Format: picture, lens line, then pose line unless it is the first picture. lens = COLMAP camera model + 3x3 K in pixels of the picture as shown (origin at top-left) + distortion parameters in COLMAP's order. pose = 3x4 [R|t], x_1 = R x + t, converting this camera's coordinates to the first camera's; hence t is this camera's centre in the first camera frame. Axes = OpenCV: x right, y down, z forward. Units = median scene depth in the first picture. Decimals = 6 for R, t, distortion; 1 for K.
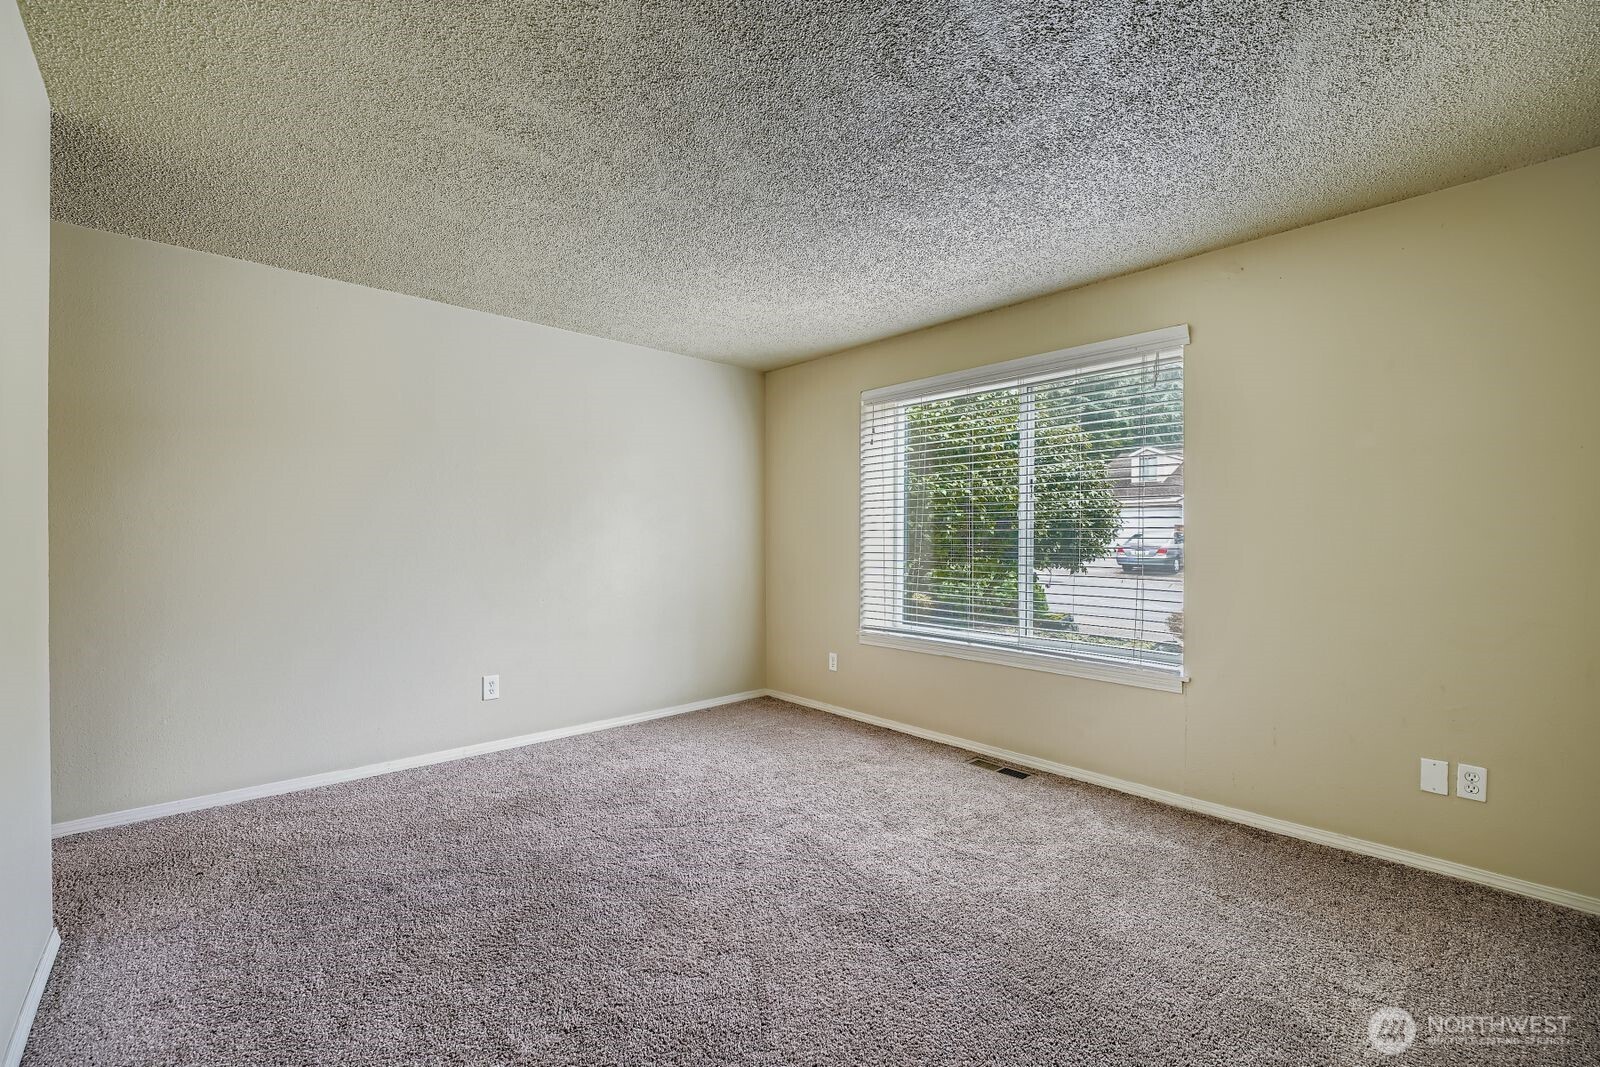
lens RADIAL K [[710.9, 0, 800.0], [0, 710.9, 533.5], [0, 0, 1]] dist [-0.018450, 0.000033]
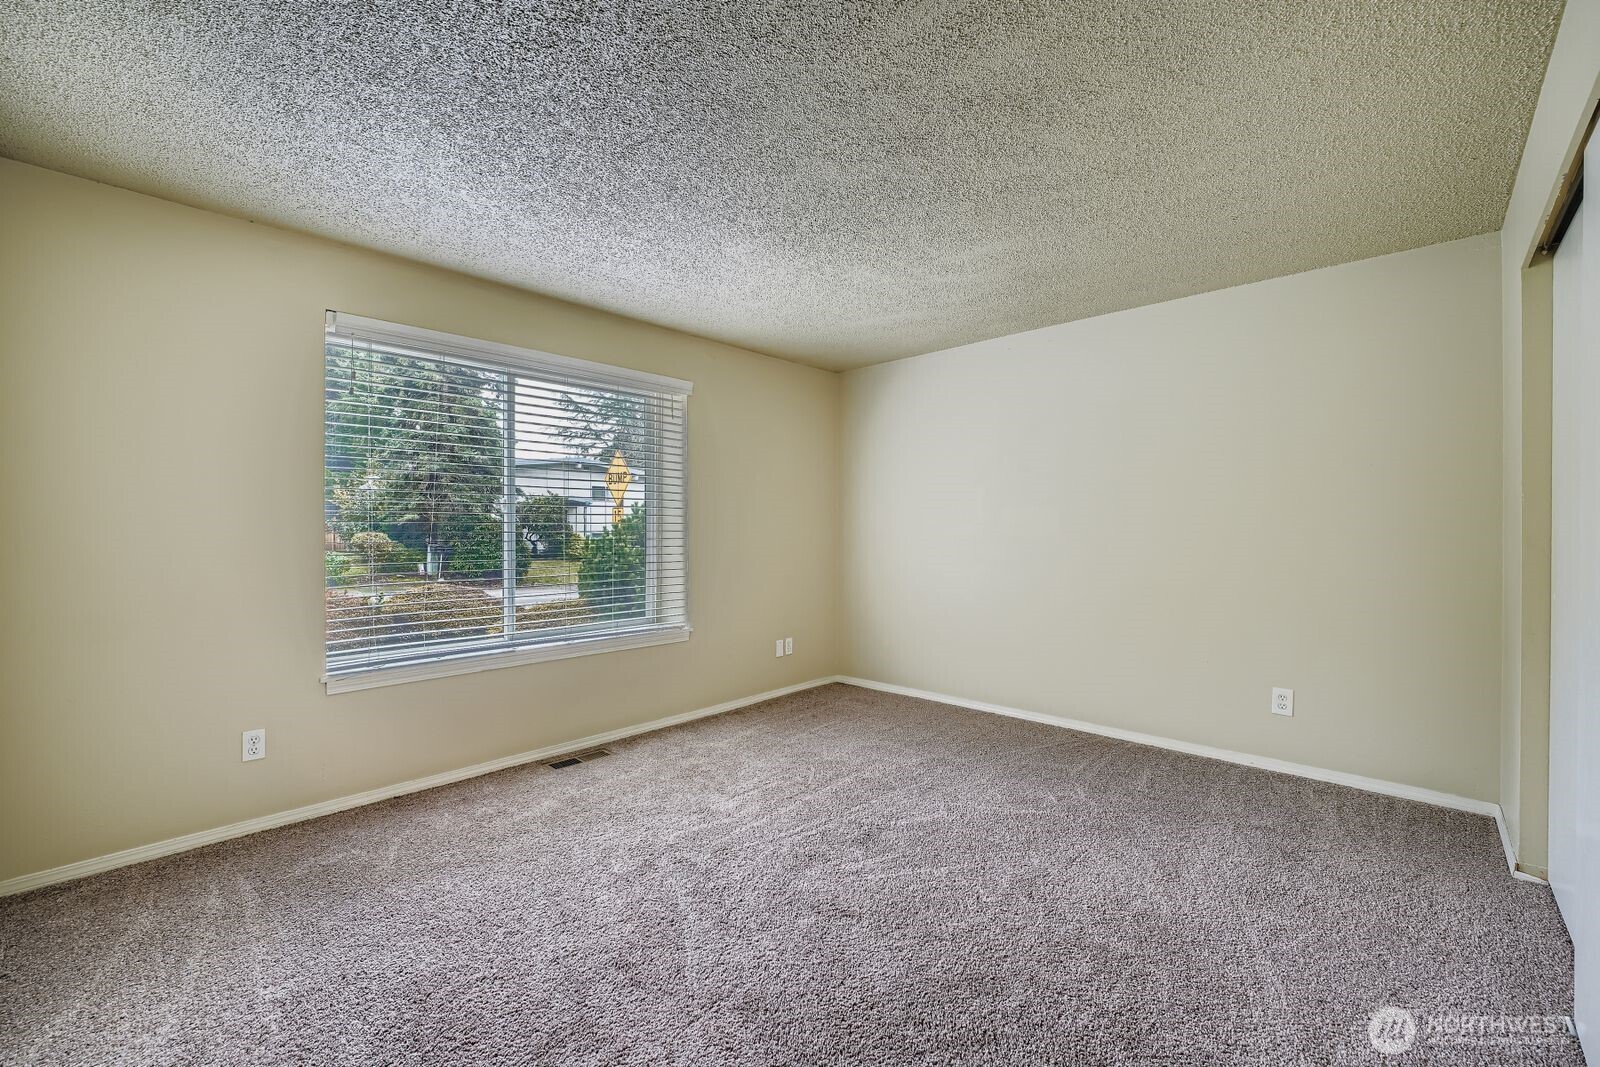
lens RADIAL K [[659.1, 0, 802.8], [0, 659.1, 524.6], [0, 0, 1]] dist [-0.016131, 0.000145]
pose [[-0.097320, 0.005552, 0.995238, -0.682647], [-0.002279, 0.999981, -0.005801, 0.000605], [-0.995251, -0.002833, -0.097305, 0.768089]]
